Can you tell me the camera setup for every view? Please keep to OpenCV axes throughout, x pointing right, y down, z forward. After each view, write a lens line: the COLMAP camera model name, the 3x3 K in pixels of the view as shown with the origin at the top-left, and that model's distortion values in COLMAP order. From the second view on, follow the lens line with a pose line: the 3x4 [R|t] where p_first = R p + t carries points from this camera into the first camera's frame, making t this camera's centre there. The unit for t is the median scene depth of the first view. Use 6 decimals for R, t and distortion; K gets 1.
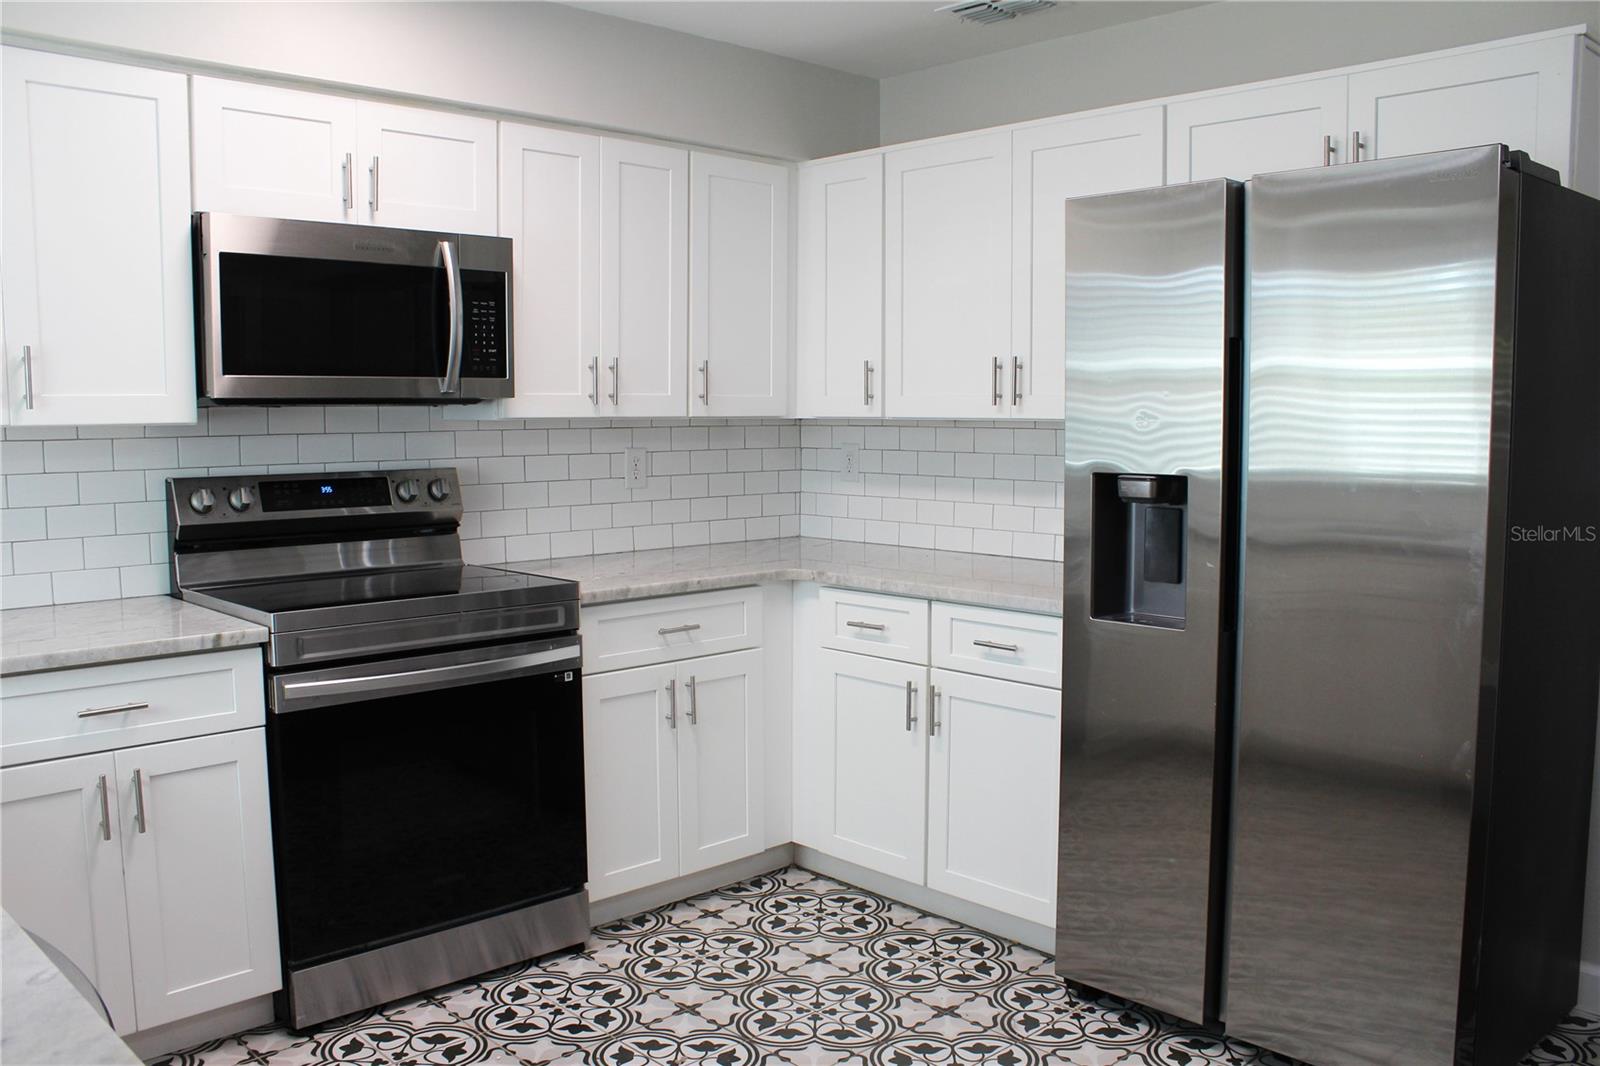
lens RADIAL K [[1349.5, 0, 815.6], [0, 1349.5, 553.7], [0, 0, 1]] dist [-0.161794, 0.130485]
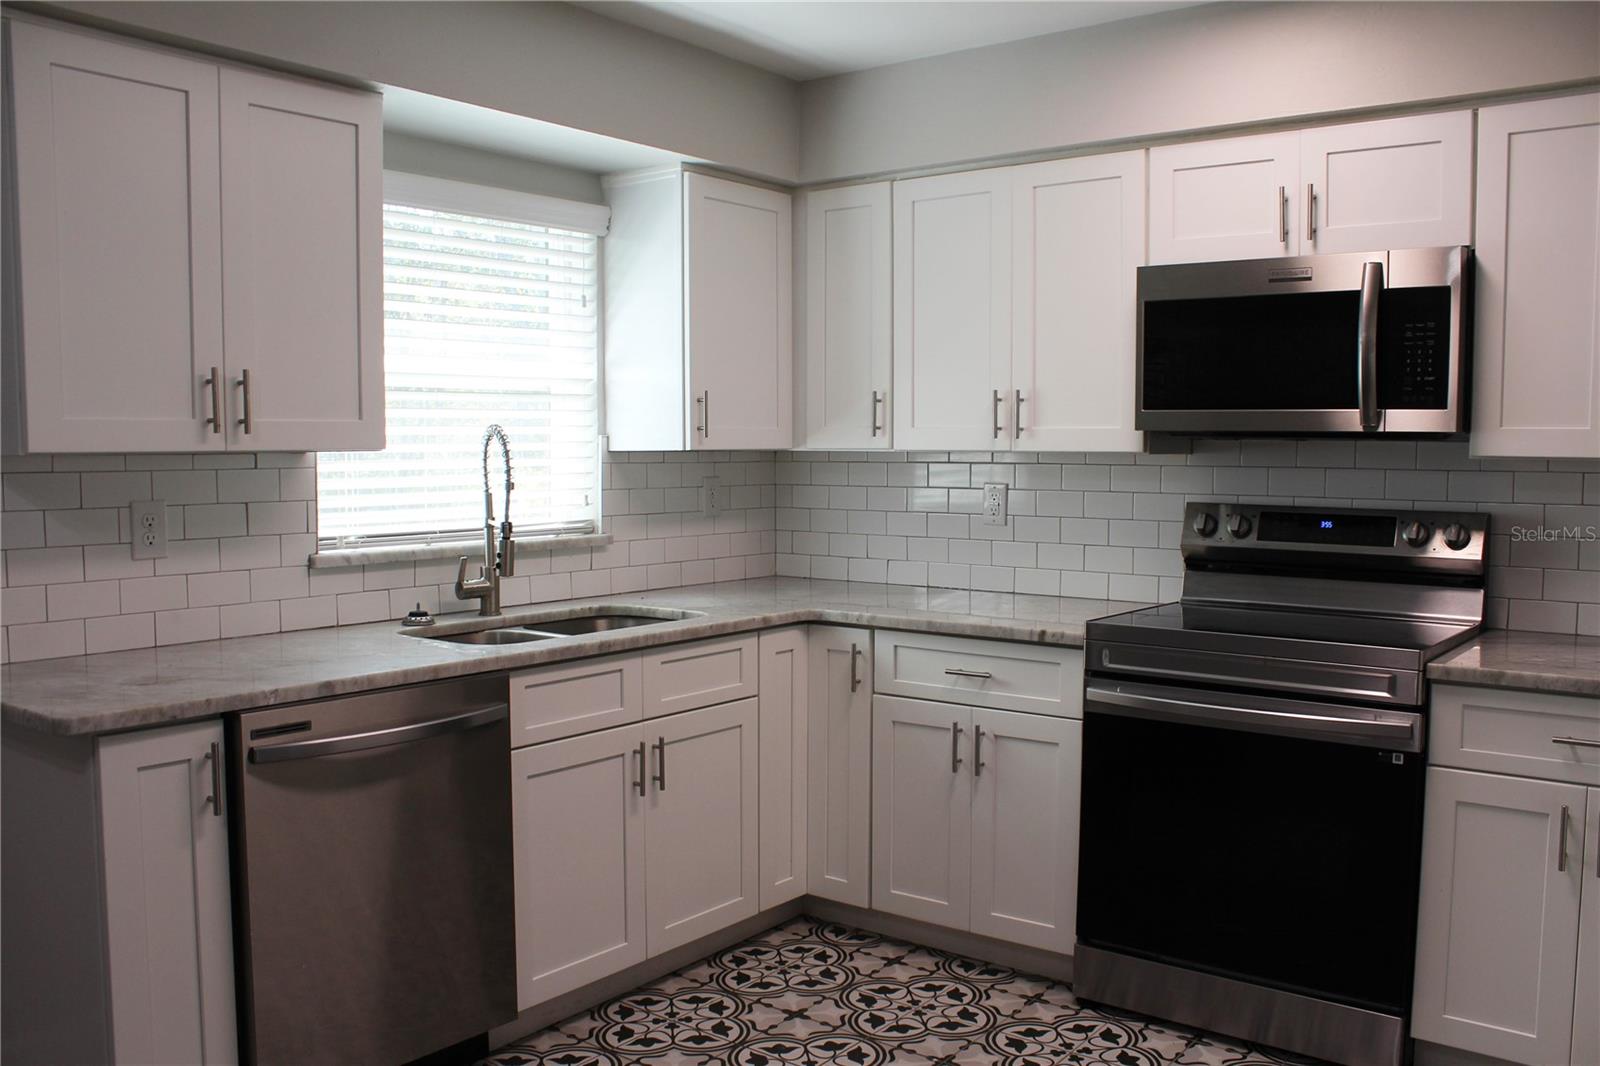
lens RADIAL K [[1349.5, 0, 815.6], [0, 1349.5, 553.7], [0, 0, 1]] dist [-0.161794, 0.130485]
pose [[0.145223, 0.079183, -0.986225, 0.562815], [-0.107652, 0.992139, 0.063806, -0.050052], [0.983525, 0.096903, 0.152605, 0.490267]]
